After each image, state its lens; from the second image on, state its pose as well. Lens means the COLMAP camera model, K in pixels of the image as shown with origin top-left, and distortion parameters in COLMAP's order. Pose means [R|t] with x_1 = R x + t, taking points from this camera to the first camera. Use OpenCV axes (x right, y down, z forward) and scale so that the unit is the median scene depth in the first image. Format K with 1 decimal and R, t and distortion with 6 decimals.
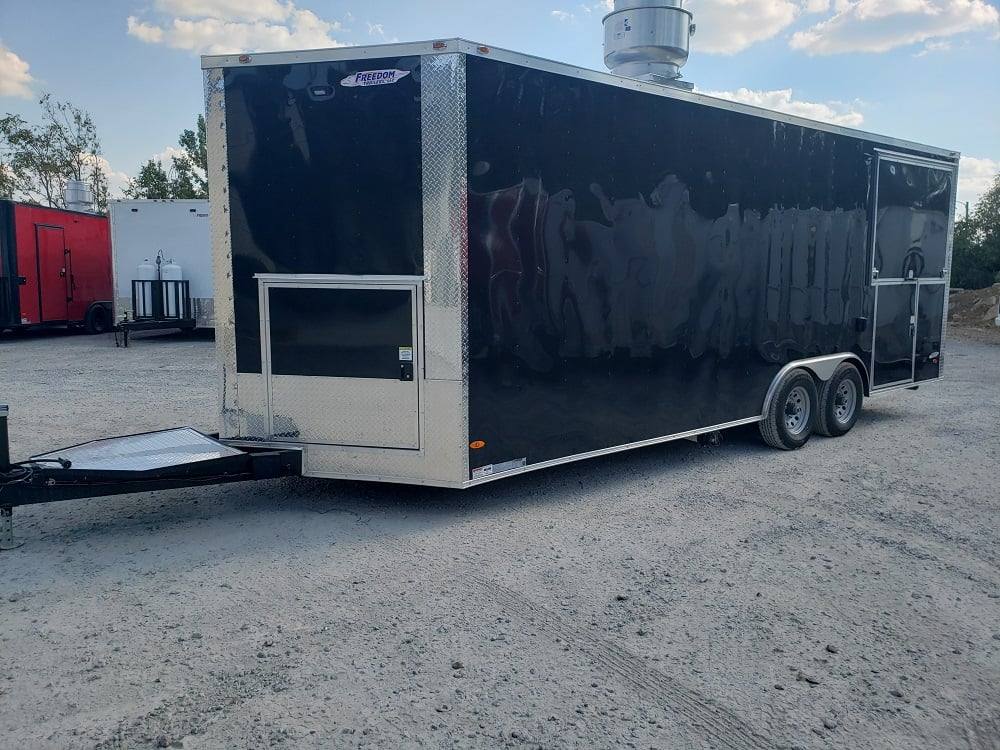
lens RADIAL K [[789.0, 0, 490.6], [0, 789.0, 373.1], [0, 0, 1]] dist [0.012831, 0.000536]
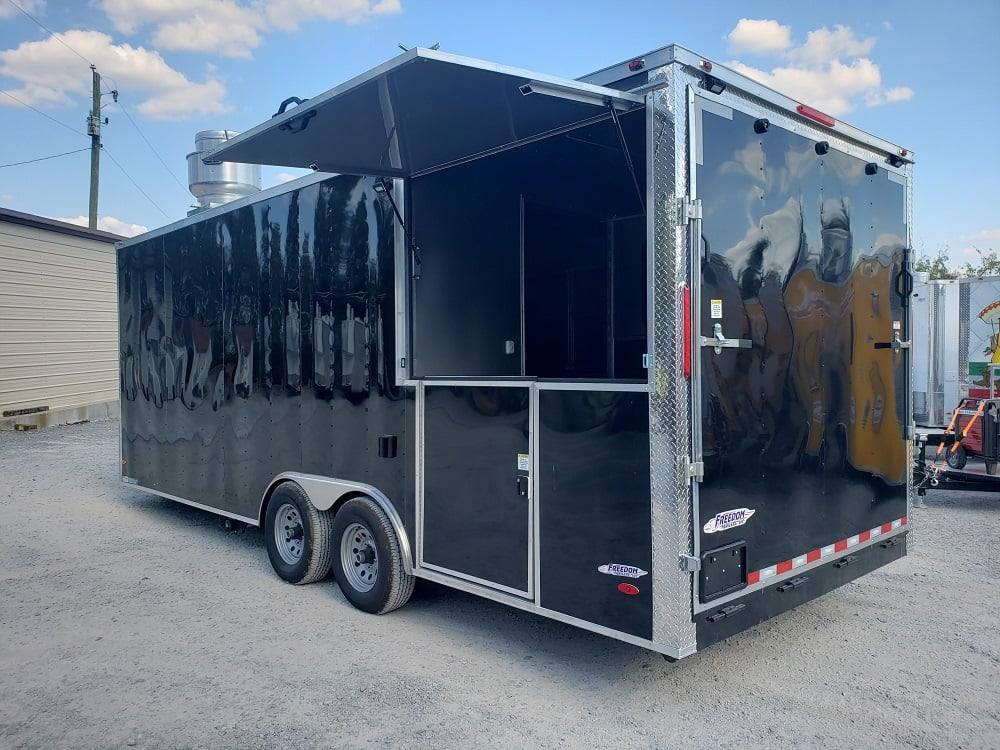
lens RADIAL K [[793.5, 0, 500.0], [0, 793.5, 375.0], [0, 0, 1]] dist [0.012240, 0.006311]
pose [[0.055676, 0.003682, -0.998442, 1.504704], [-0.133747, 0.991008, -0.003804, -0.172899], [0.989450, 0.133751, 0.055668, 1.437188]]
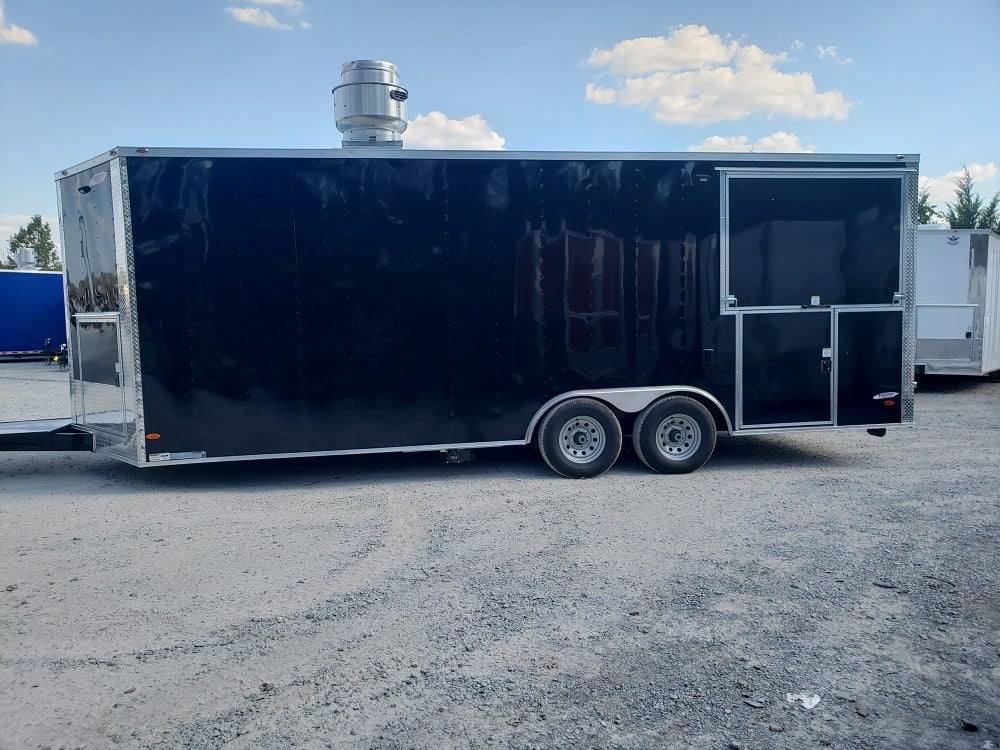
lens RADIAL K [[793.5, 0, 500.0], [0, 793.5, 375.0], [0, 0, 1]] dist [0.012240, 0.006311]
pose [[0.865086, 0.016761, -0.501344, 0.996661], [-0.043565, 0.998176, -0.041803, 0.014466], [0.499728, 0.058004, 0.864238, 0.098167]]
